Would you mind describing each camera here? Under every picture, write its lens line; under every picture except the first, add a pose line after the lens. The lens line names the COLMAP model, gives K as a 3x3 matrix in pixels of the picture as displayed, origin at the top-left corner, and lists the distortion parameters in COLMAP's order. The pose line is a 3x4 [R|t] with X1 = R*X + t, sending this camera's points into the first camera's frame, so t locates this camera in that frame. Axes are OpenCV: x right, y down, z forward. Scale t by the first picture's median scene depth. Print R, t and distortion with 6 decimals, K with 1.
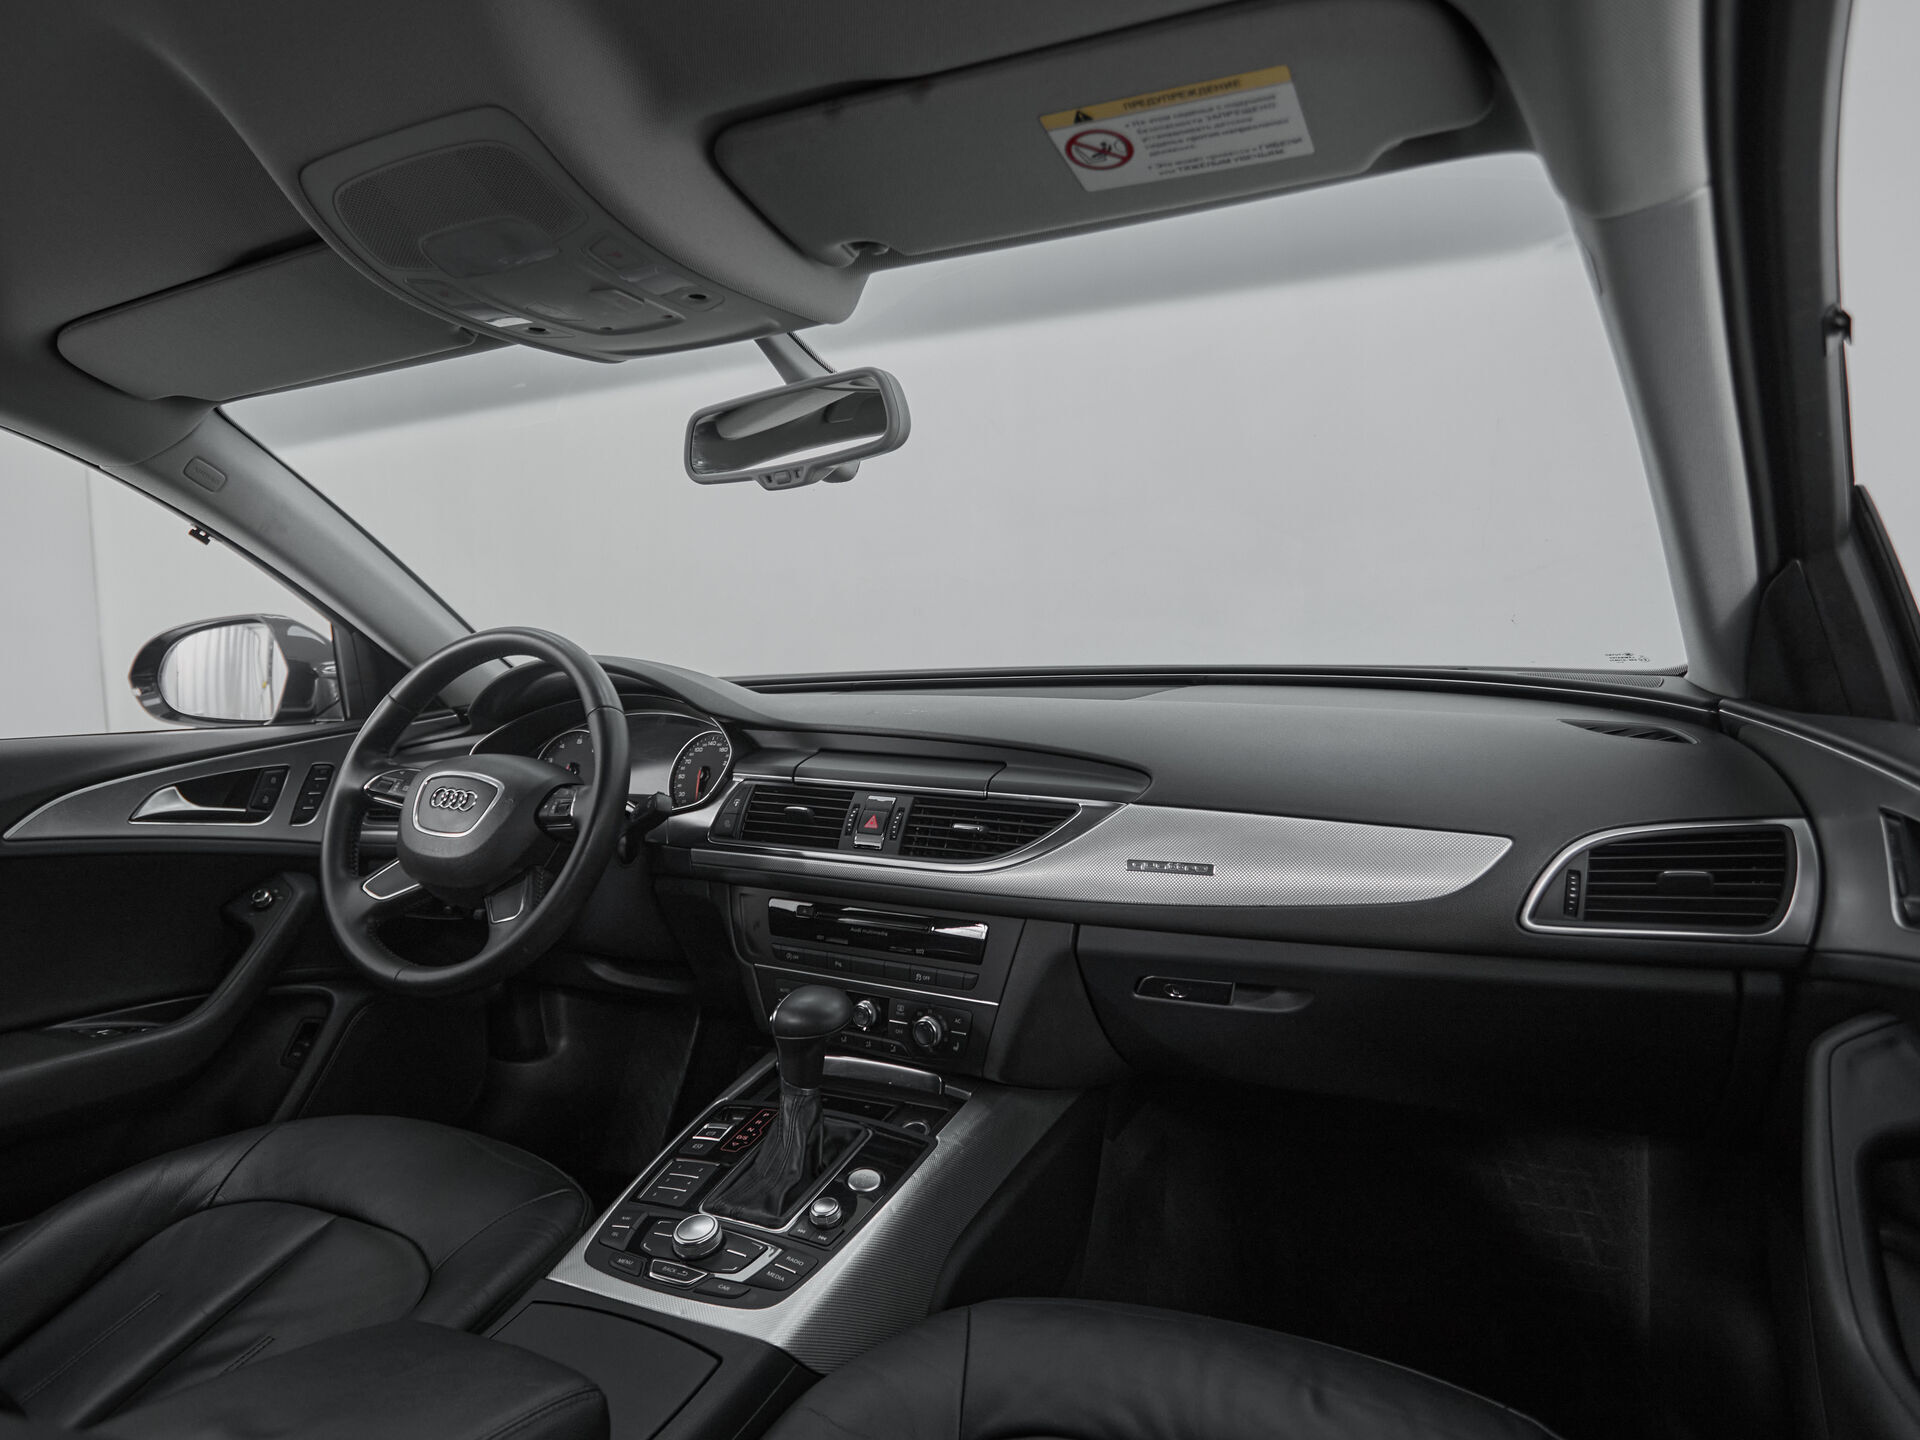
lens RADIAL K [[1050.9, 0, 1033.2], [0, 1050.9, 715.2], [0, 0, 1]] dist [0.010077, -0.002296]
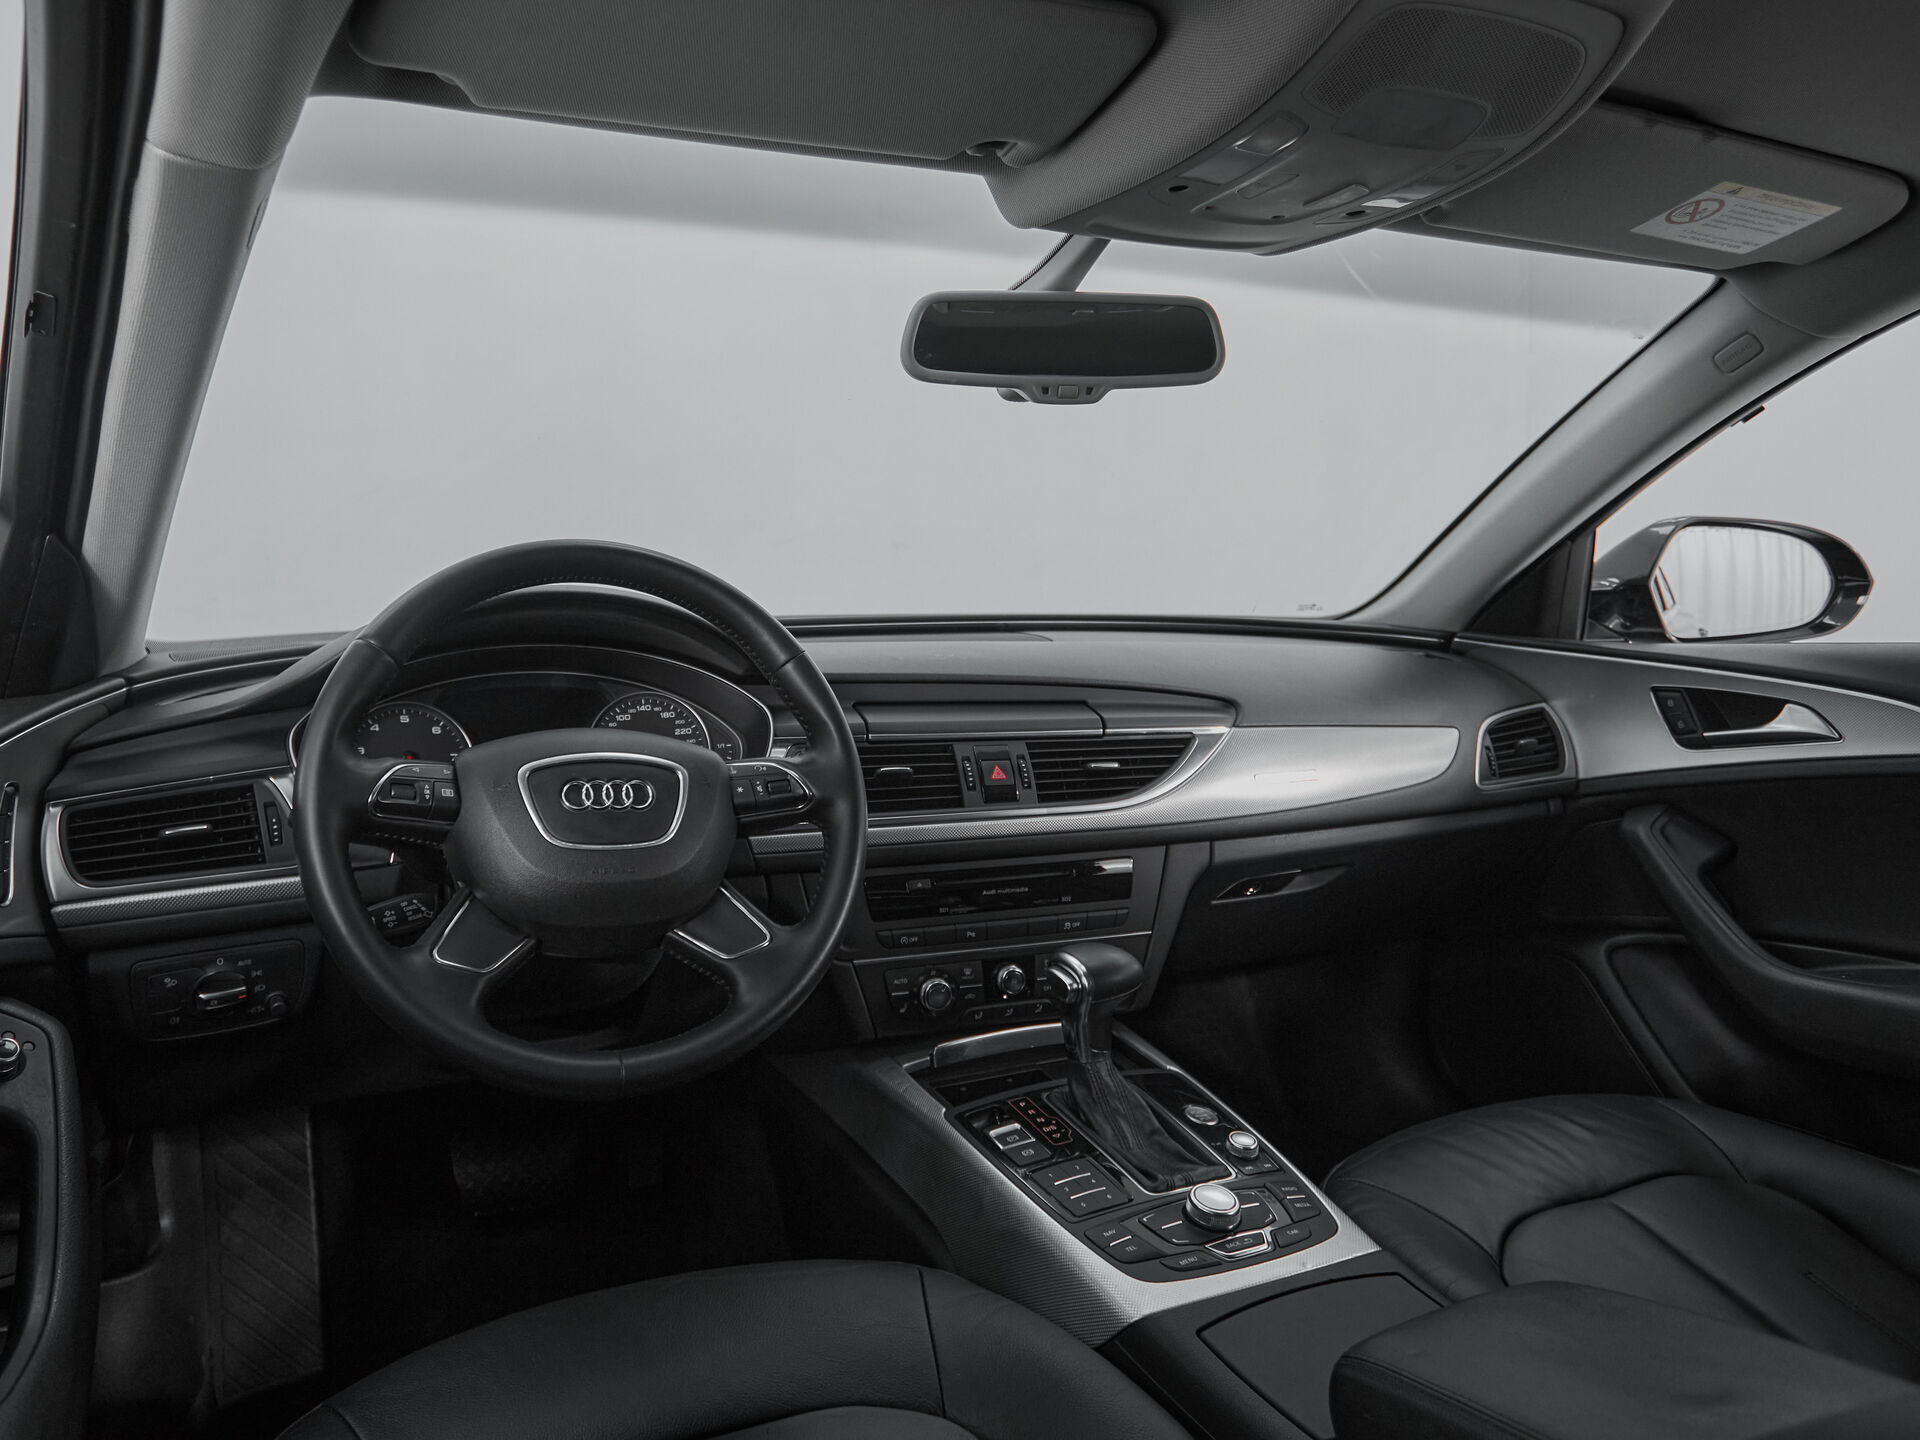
lens RADIAL K [[1099.5, 0, 869.3], [0, 1099.5, 684.4], [0, 0, 1]] dist [0.006357, 0.001530]
pose [[0.719129, -0.035454, 0.693972, -0.981800], [0.038455, 0.999198, 0.011199, 0.009572], [-0.693812, 0.018633, 0.719915, 0.414156]]
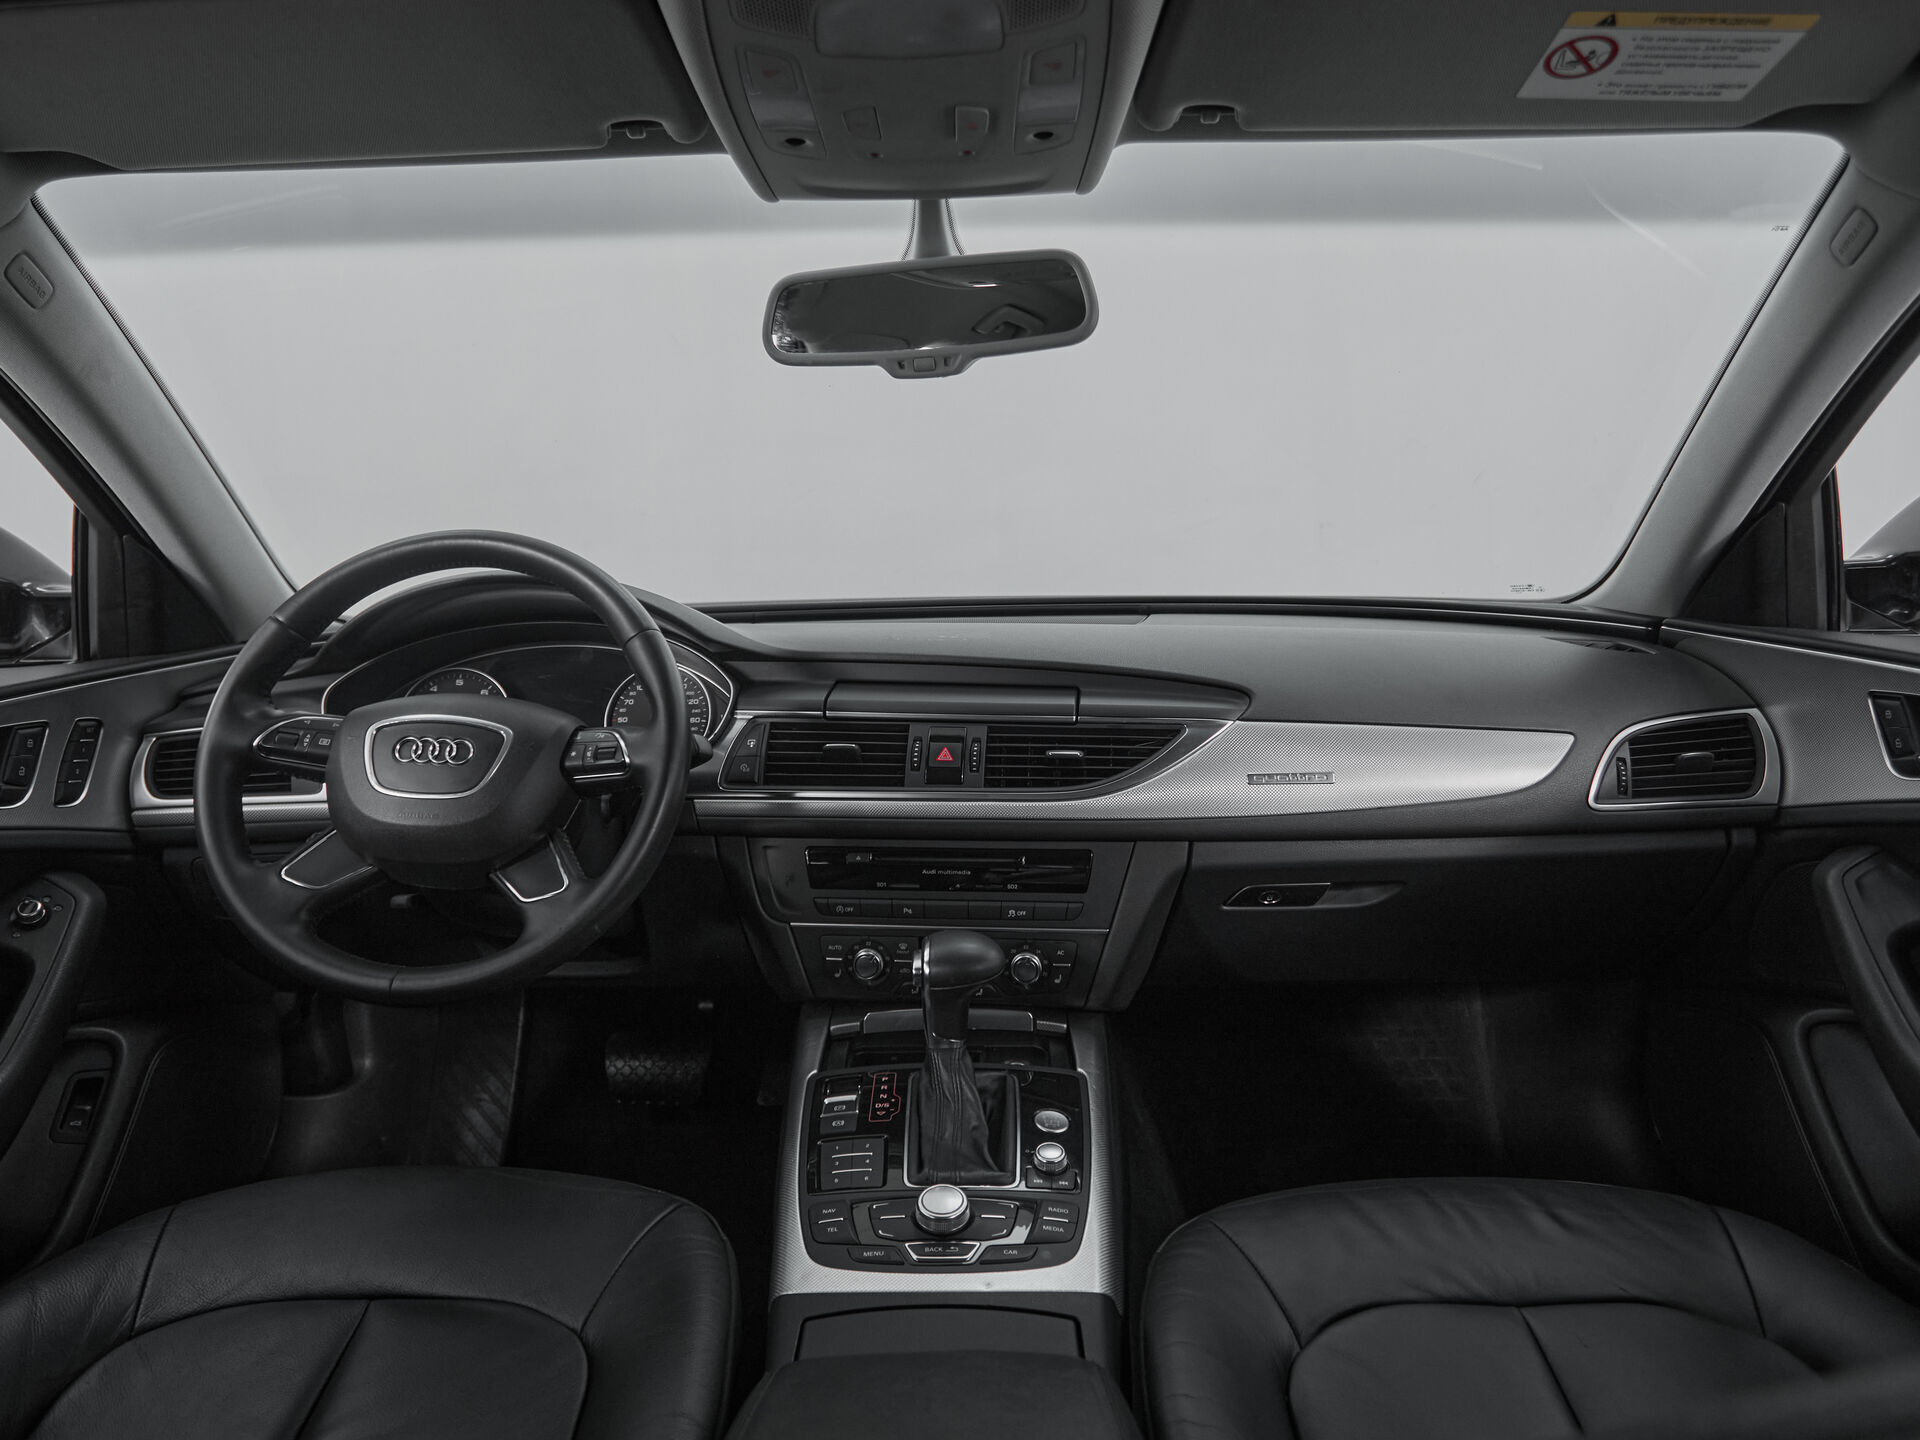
lens RADIAL K [[1050.9, 0, 1033.2], [0, 1050.9, 715.2], [0, 0, 1]] dist [0.010077, -0.002296]
pose [[0.922810, -0.033559, 0.383791, -0.473748], [0.015996, 0.998677, 0.048864, 0.024899], [-0.384923, -0.038953, 0.922126, 0.128830]]
